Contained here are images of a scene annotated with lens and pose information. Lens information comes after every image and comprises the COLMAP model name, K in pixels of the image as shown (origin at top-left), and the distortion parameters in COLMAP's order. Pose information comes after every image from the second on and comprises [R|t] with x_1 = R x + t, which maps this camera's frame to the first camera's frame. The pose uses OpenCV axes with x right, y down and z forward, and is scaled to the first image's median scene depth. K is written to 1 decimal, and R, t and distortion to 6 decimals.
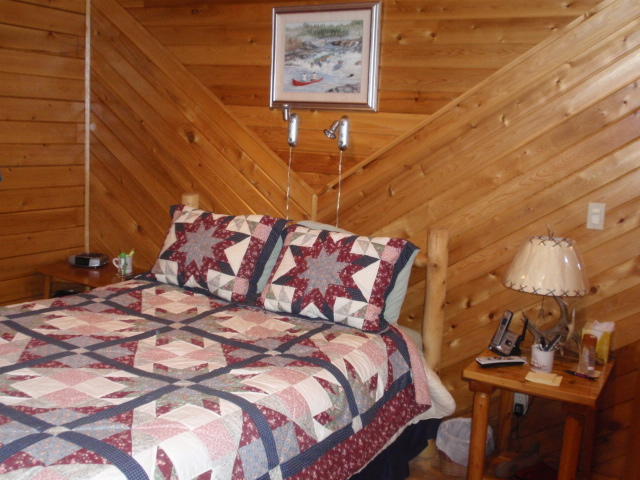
lens RADIAL K [[691.1, 0, 320.3], [0, 691.1, 240.1], [0, 0, 1]] dist [-0.015097, 0.000000]
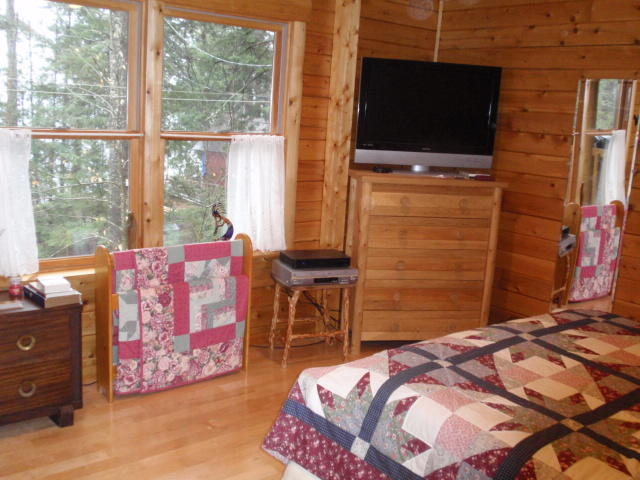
lens RADIAL K [[691.1, 0, 320.4], [0, 691.1, 239.2], [0, 0, 1]] dist [-0.015097, 0.000000]
pose [[-0.345976, 0.104762, -0.932376, 0.806537], [-0.230949, 0.953662, 0.192852, -0.132907], [0.909375, 0.282053, -0.305750, 1.005431]]
